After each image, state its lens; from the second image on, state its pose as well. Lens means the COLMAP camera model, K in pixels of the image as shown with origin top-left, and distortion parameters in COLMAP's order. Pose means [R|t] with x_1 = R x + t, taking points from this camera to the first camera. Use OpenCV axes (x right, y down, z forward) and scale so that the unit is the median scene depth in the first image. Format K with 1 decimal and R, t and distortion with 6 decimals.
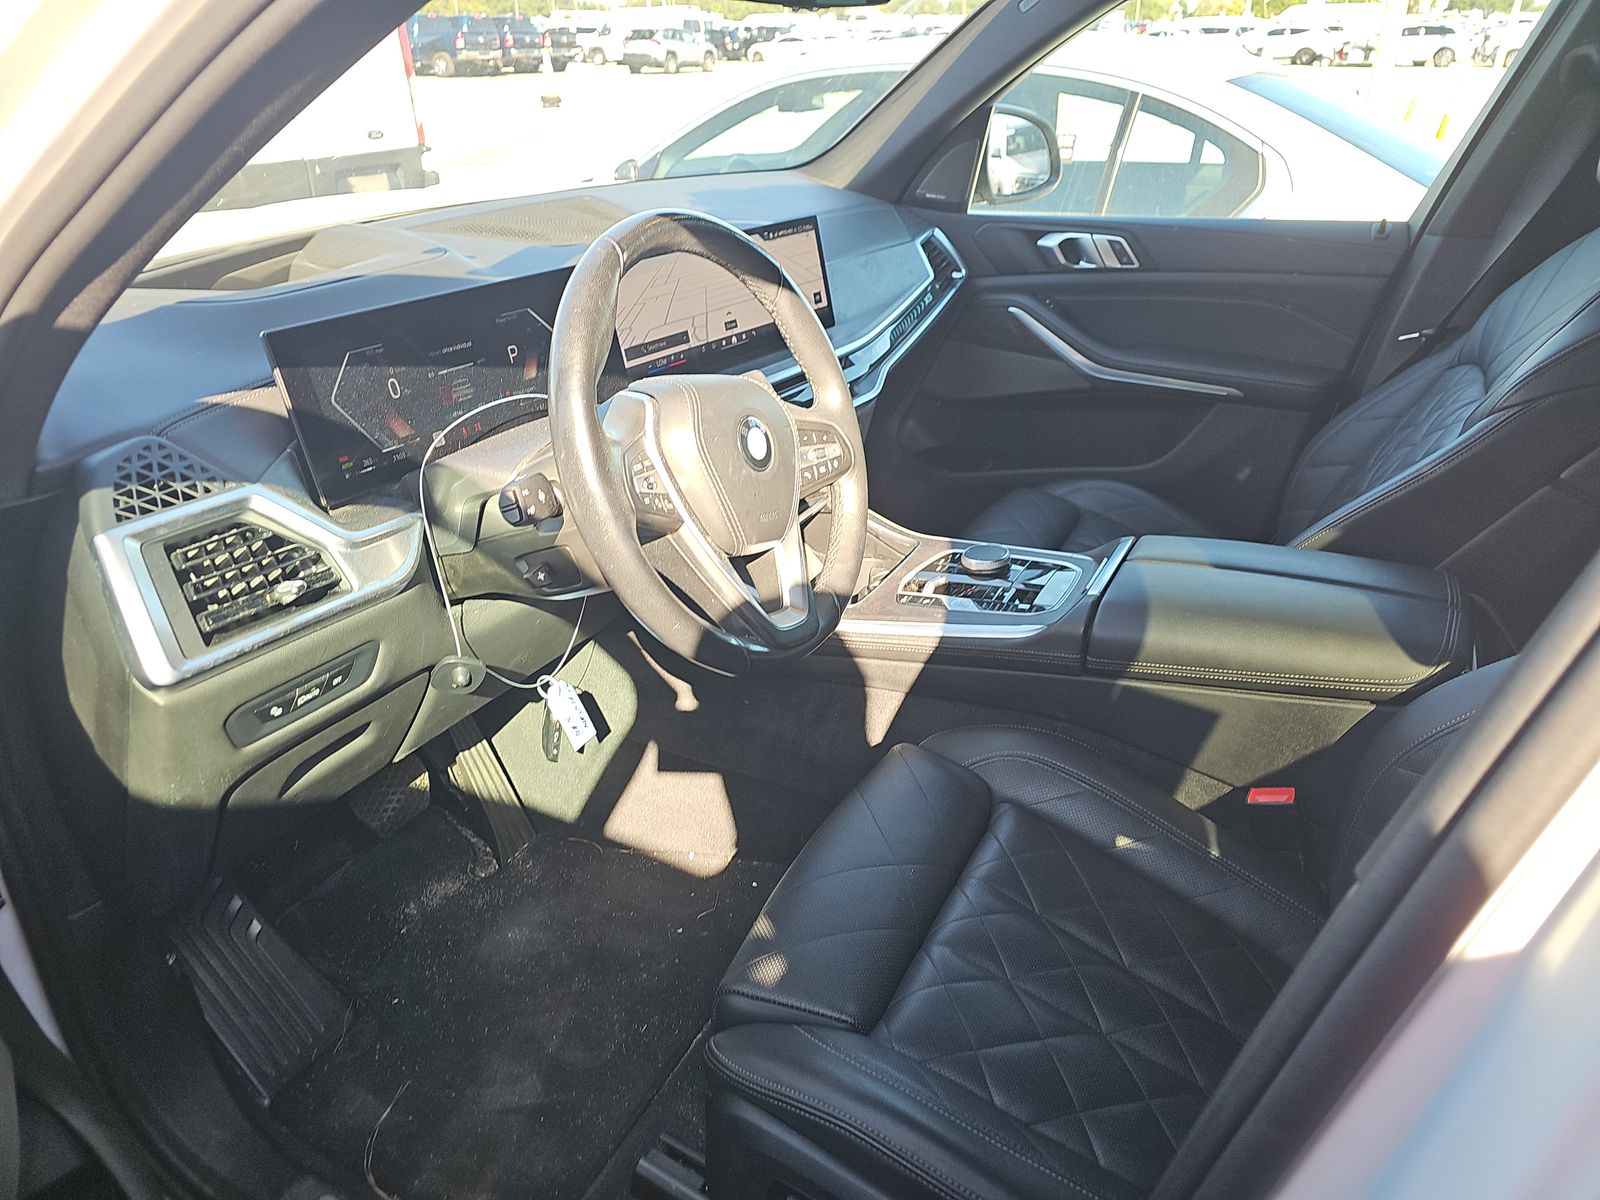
lens RADIAL K [[1046.2, 0, 802.9], [0, 1046.2, 610.6], [0, 0, 1]] dist [0.028299, -0.026672]
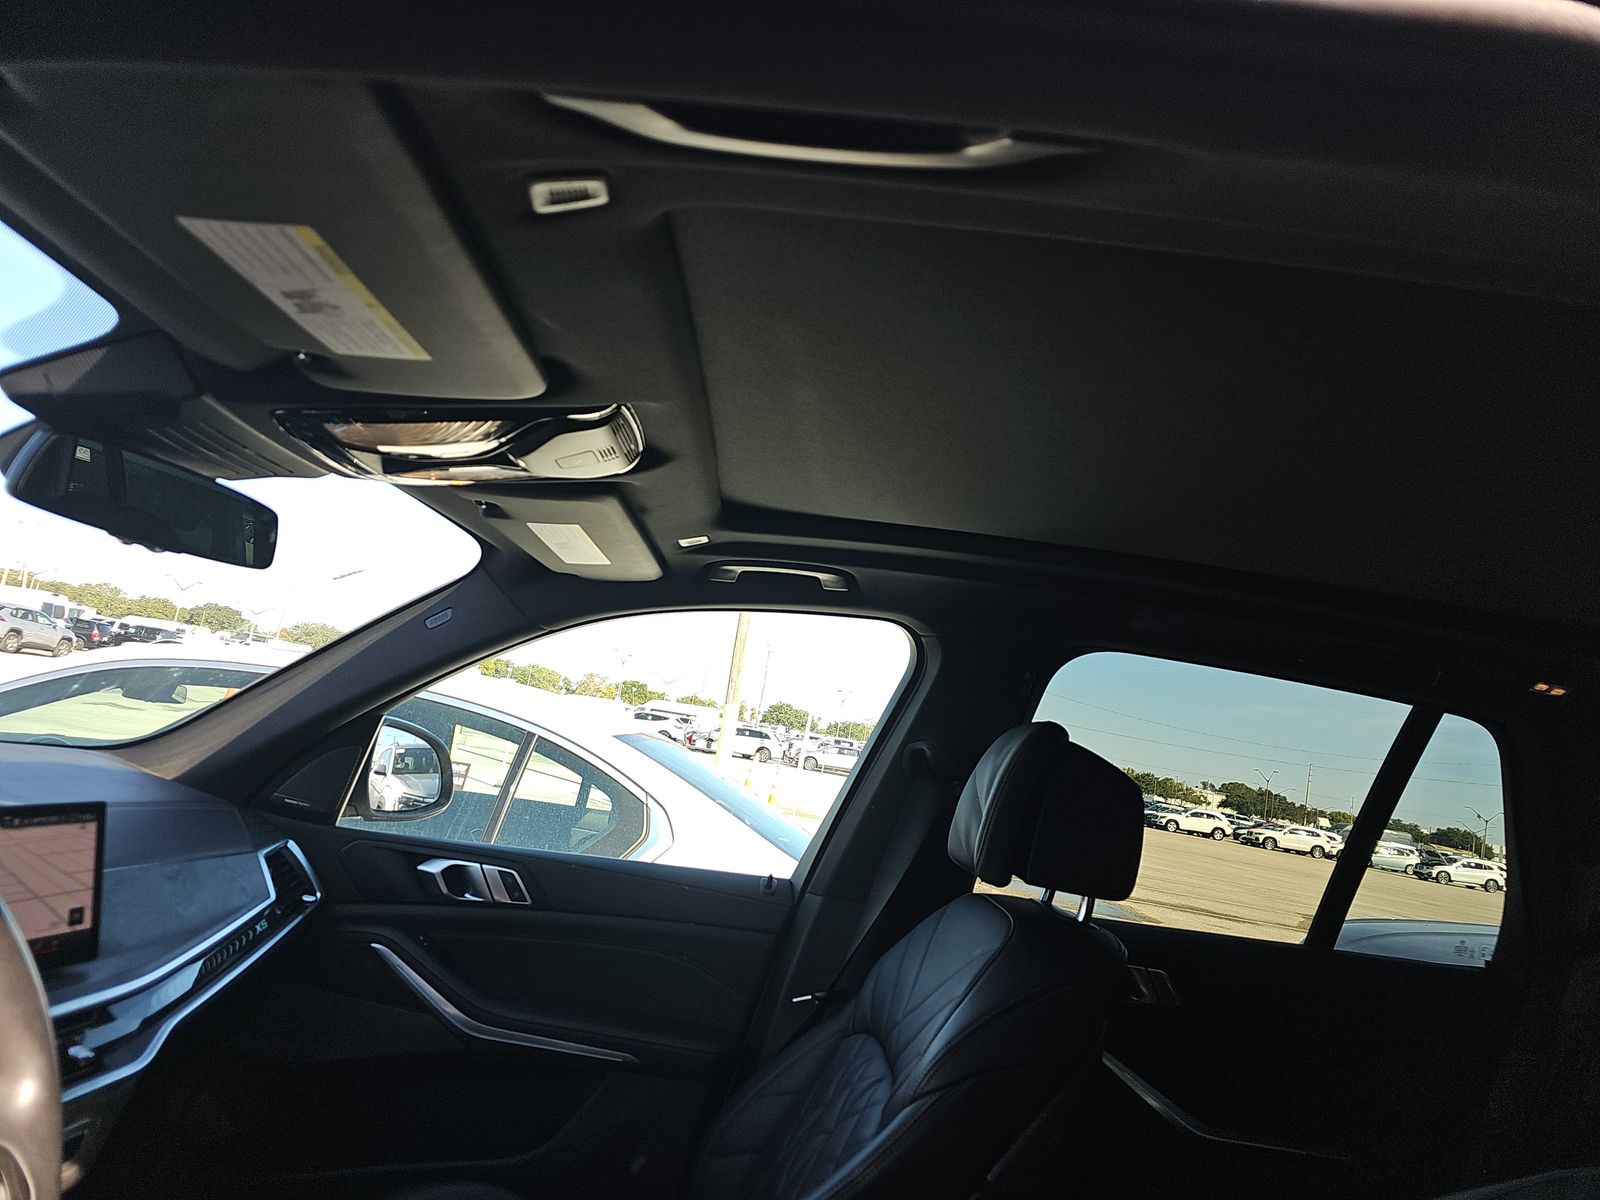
lens RADIAL K [[1043.0, 0, 806.2], [0, 1043.0, 578.2], [0, 0, 1]] dist [0.069822, -0.049185]
pose [[0.848258, 0.224881, 0.479466, 0.032584], [0.092347, 0.828682, -0.552049, -0.049440], [-0.521470, 0.512557, 0.682169, 0.153365]]
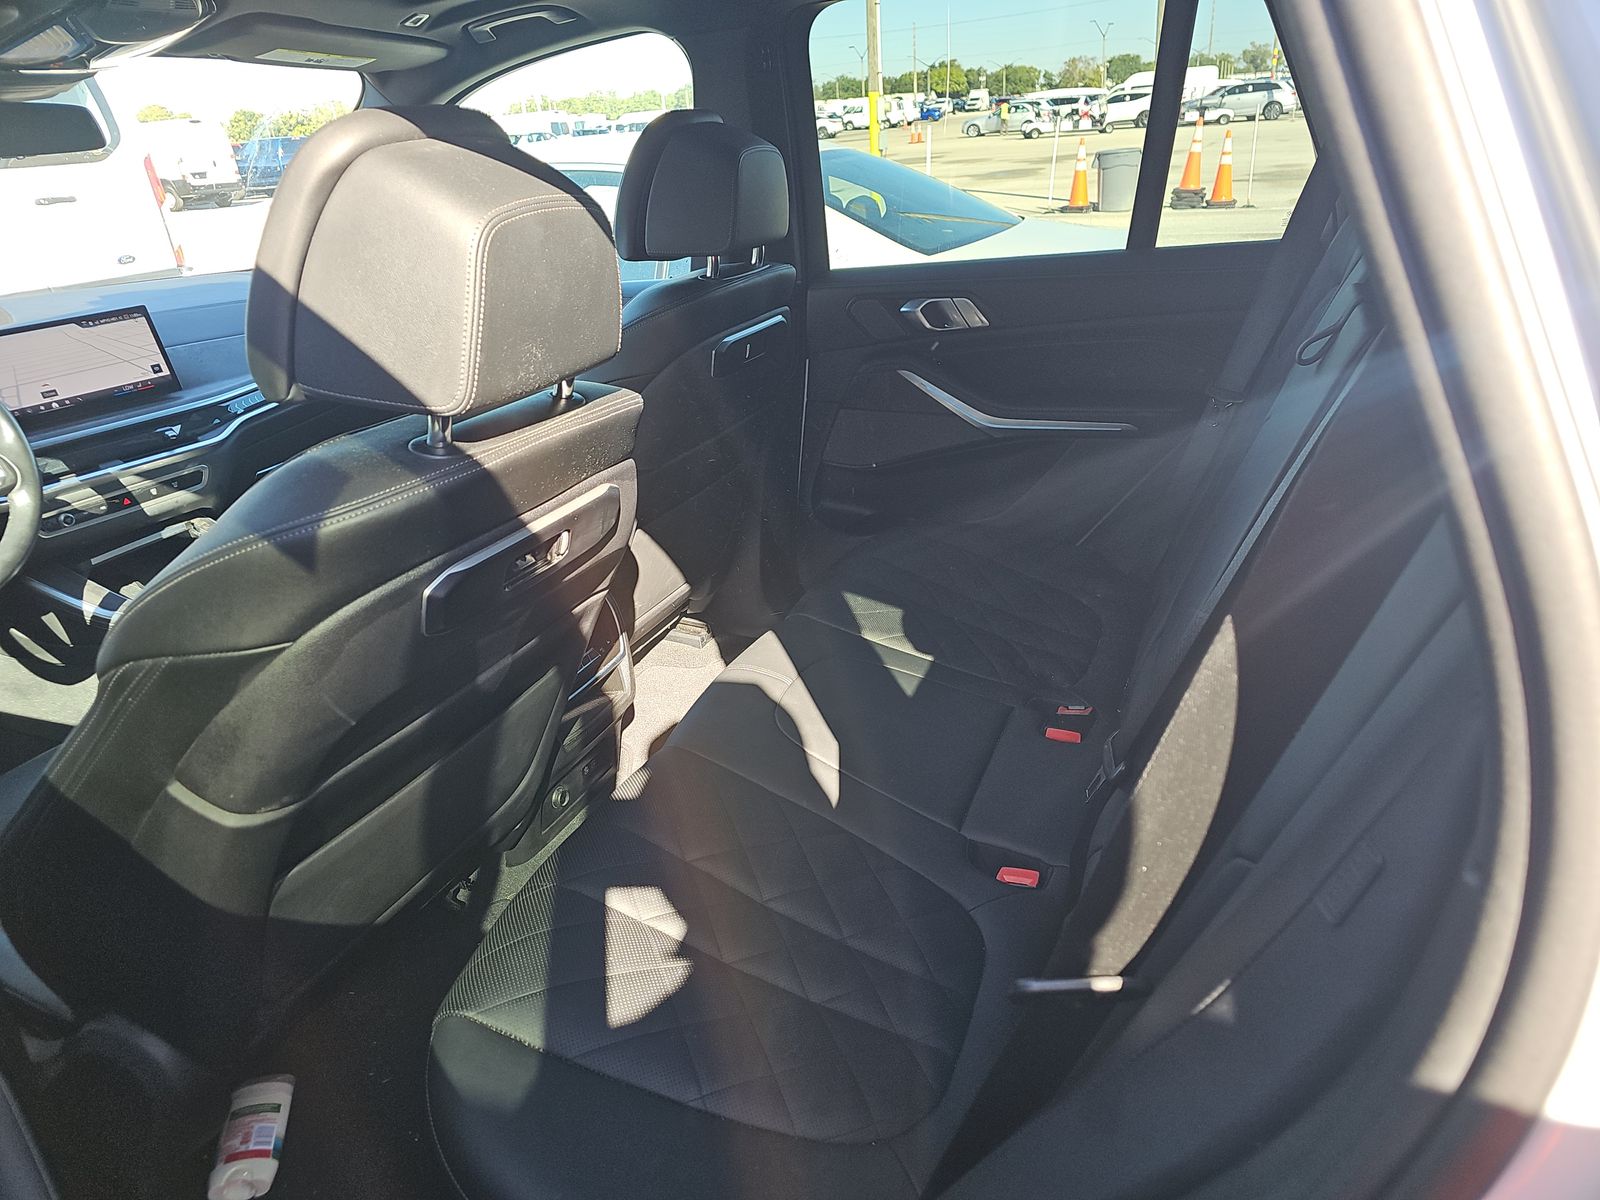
lens RADIAL K [[1077.0, 0, 811.7], [0, 1077.0, 611.0], [0, 0, 1]] dist [0.006669, 0.001986]
pose [[0.993506, -0.093797, 0.064404, 0.649549], [0.098432, 0.992462, -0.073013, 0.154201], [-0.057070, 0.078879, 0.995249, -0.296874]]
